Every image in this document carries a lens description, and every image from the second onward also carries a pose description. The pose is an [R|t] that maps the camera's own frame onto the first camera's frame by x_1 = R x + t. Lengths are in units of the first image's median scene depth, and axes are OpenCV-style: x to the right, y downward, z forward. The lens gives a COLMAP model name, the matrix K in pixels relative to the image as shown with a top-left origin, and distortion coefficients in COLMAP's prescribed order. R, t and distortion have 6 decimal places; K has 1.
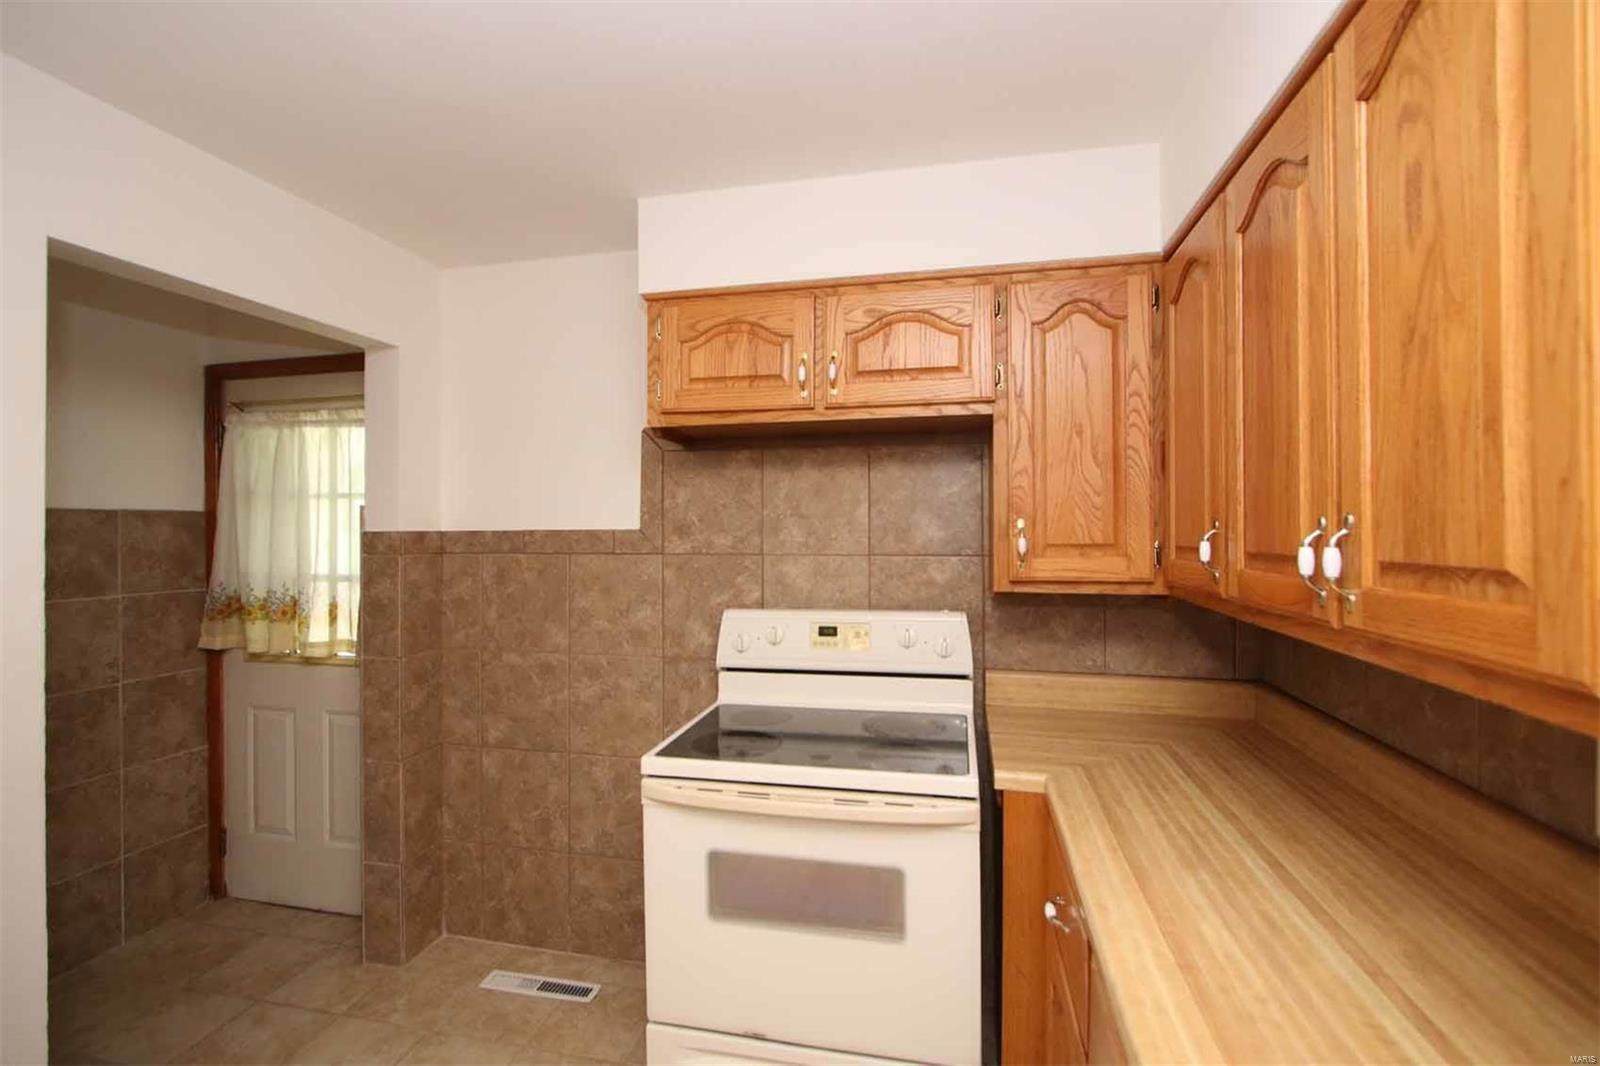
lens RADIAL K [[731.6, 0, 787.0], [0, 731.6, 527.2], [0, 0, 1]] dist [-0.009494, -0.000452]
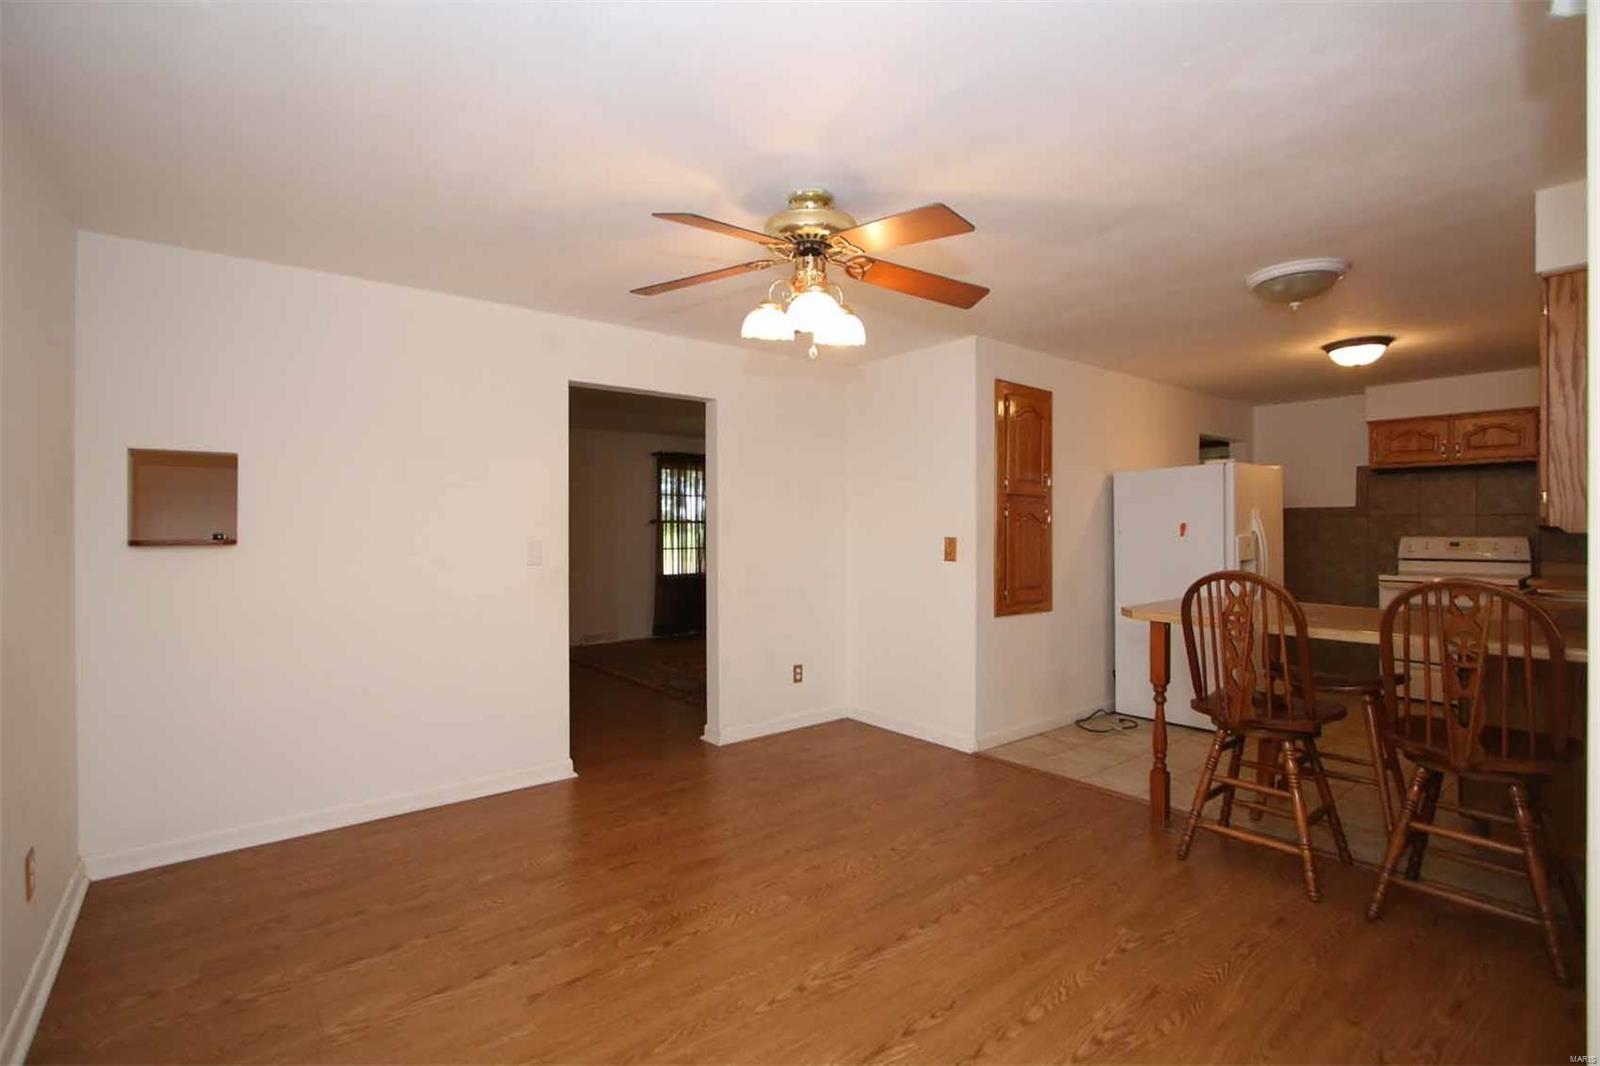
lens RADIAL K [[752.2, 0, 774.6], [0, 752.2, 520.9], [0, 0, 1]] dist [-0.002628, -0.000462]
pose [[0.786543, -0.000881, -0.617535, -0.220824], [0.002959, 0.999993, 0.002343, 0.053025], [0.617529, -0.003670, 0.786540, -2.881245]]
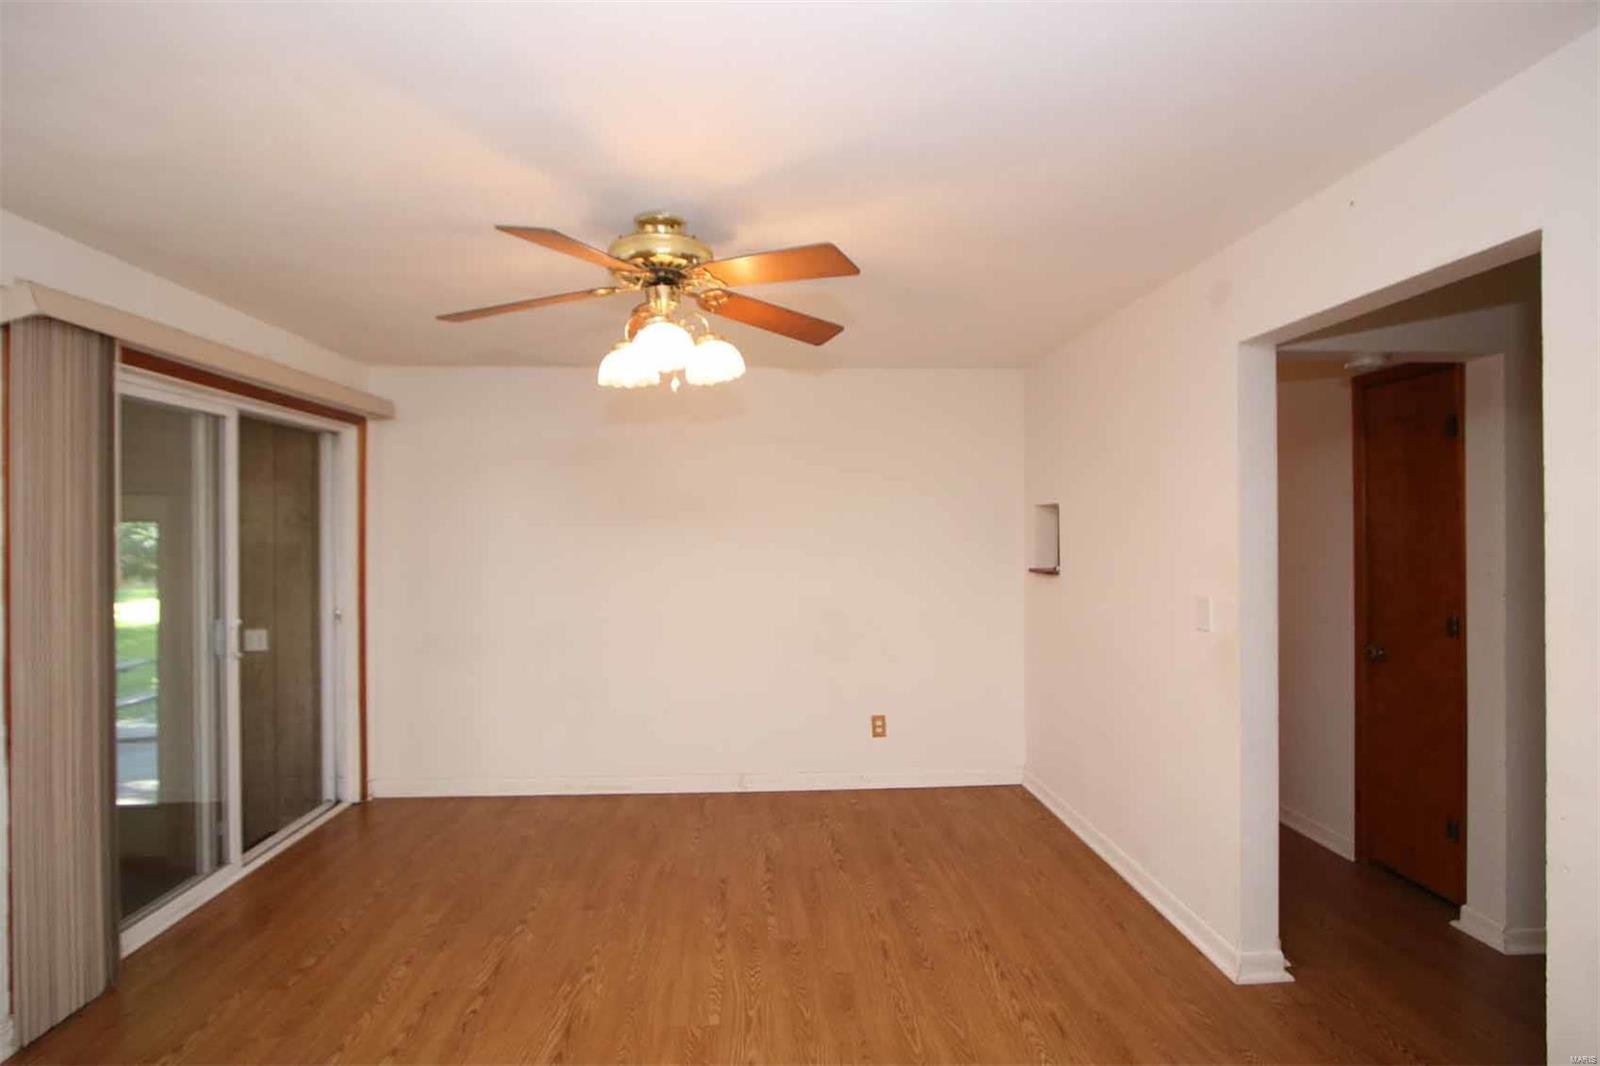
lens RADIAL K [[742.0, 0, 801.1], [0, 742.0, 541.8], [0, 0, 1]] dist [-0.013556, -0.000370]
pose [[-0.954406, 0.013898, -0.298188, -0.865179], [0.011496, 0.999886, 0.009808, -0.017460], [0.298290, 0.005932, -0.954457, -0.599917]]
